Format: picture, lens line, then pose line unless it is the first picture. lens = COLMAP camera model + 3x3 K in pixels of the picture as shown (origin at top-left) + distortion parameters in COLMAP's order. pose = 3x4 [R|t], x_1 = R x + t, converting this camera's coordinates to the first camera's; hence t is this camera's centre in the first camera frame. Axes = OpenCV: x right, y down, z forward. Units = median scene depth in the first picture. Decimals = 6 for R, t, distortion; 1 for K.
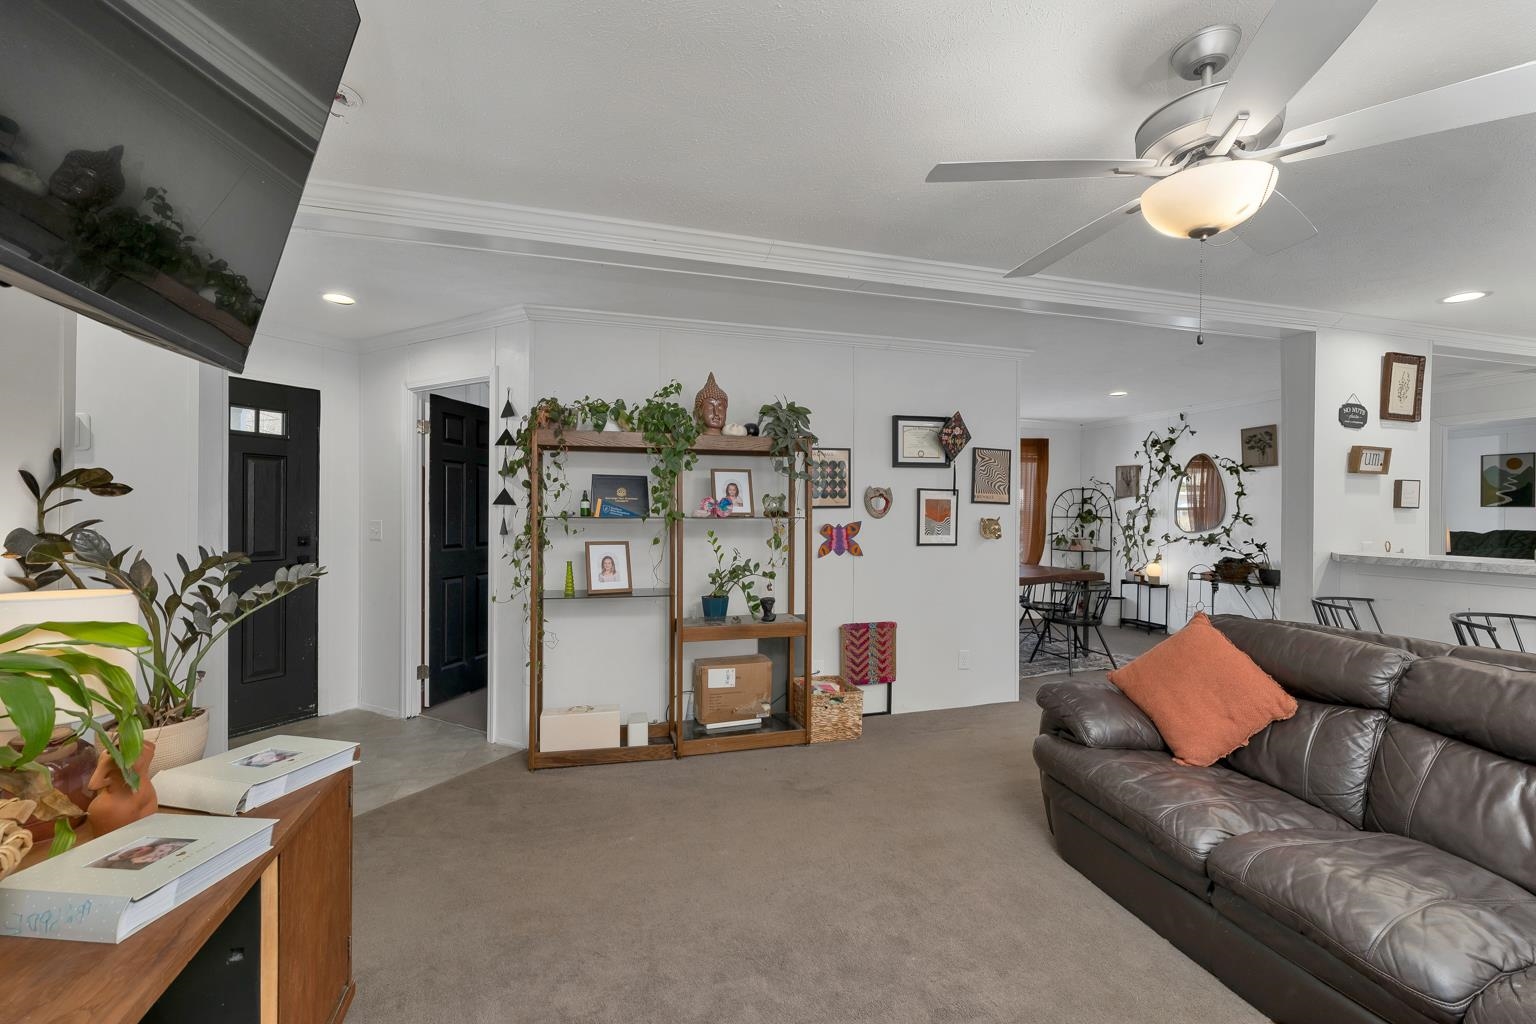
lens RADIAL K [[640.7, 0, 765.4], [0, 640.7, 519.2], [0, 0, 1]] dist [0.003174, 0.000249]
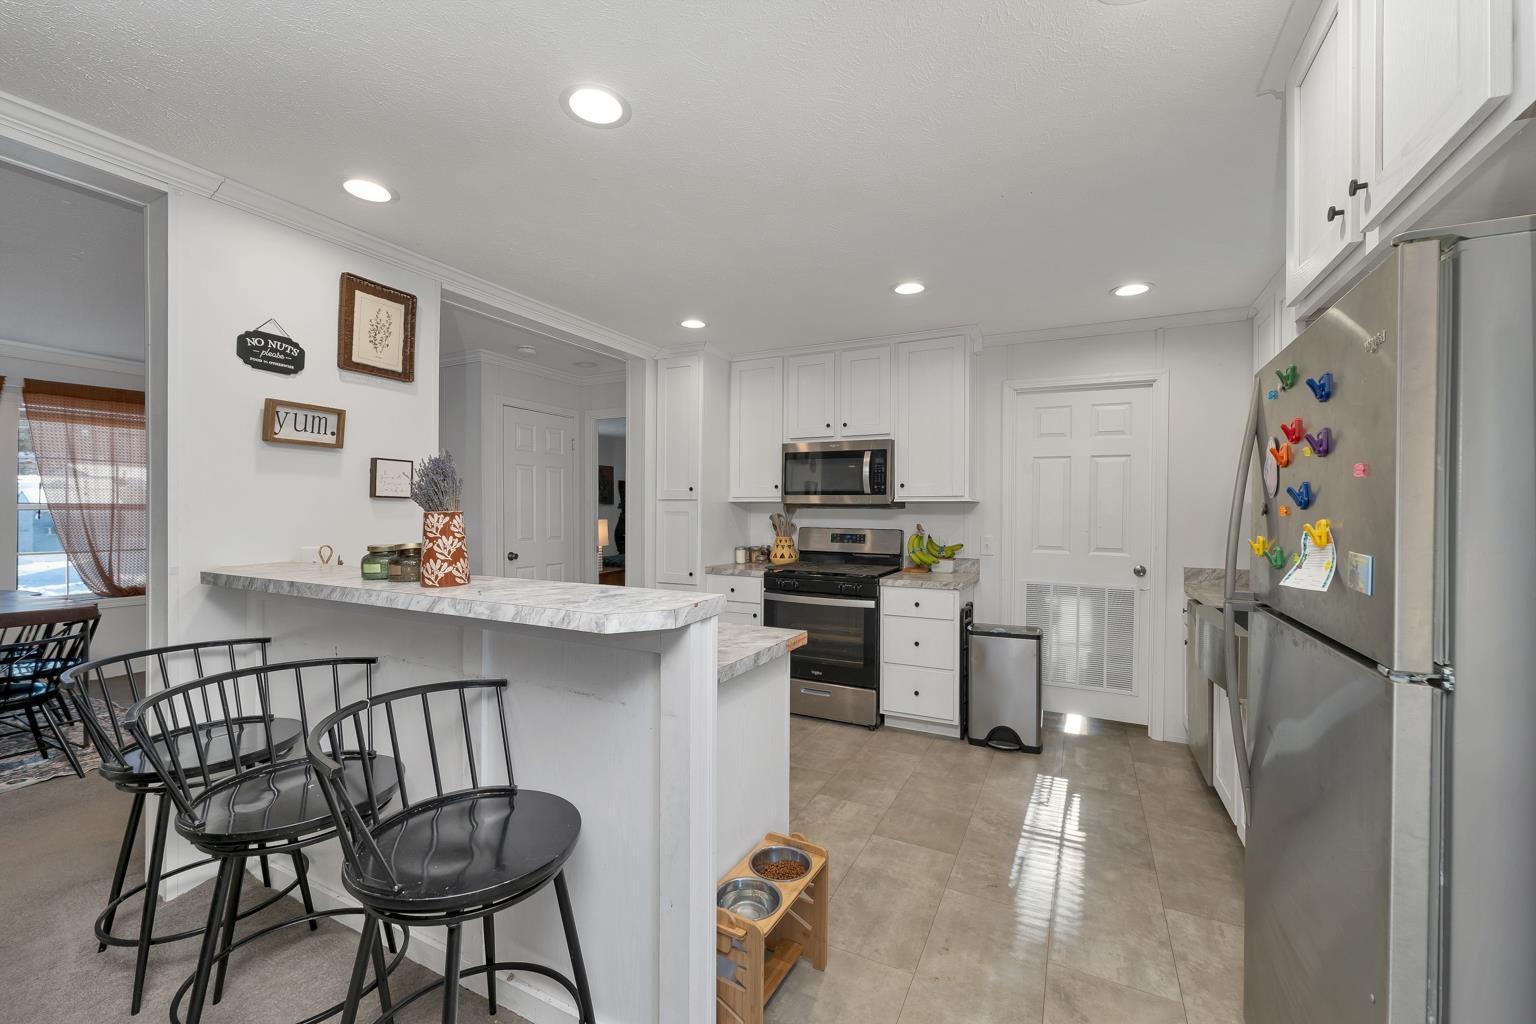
lens RADIAL K [[640.7, 0, 770.2], [0, 640.7, 512.2], [0, 0, 1]] dist [0.003174, 0.000249]
pose [[0.693314, 0.004416, 0.720622, 0.788379], [-0.006529, 0.999979, 0.000155, -0.004302], [-0.720606, -0.004813, 0.693328, 0.188924]]
